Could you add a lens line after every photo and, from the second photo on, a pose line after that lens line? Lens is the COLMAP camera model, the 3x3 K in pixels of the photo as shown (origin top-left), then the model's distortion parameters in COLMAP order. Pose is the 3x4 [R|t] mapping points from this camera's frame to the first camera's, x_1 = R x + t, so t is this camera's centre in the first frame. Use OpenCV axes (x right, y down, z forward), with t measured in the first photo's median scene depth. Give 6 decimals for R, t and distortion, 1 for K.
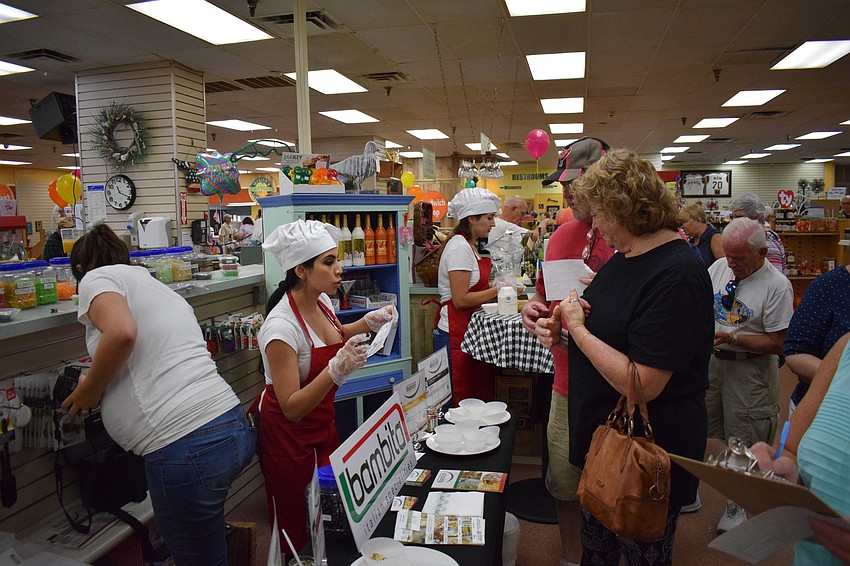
lens RADIAL K [[656.7, 0, 425.0], [0, 656.7, 283.0], [0, 0, 1]] dist [-0.085484, 0.003574]
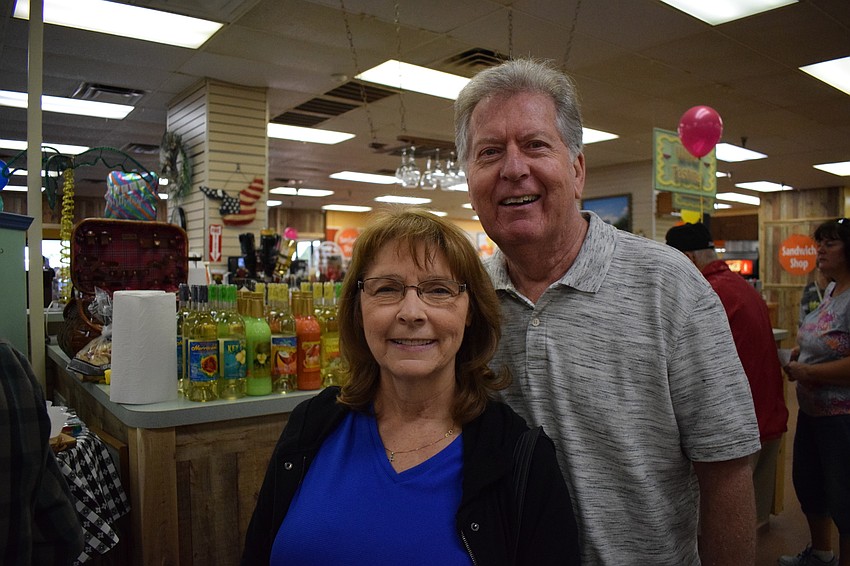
lens RADIAL K [[656.7, 0, 425.0], [0, 656.7, 283.0], [0, 0, 1]] dist [-0.085484, 0.003574]
pose [[0.766768, 0.038050, -0.640795, 0.404322], [-0.087920, 0.995059, -0.046119, -0.045425], [0.635874, 0.091701, 0.766325, 0.507012]]
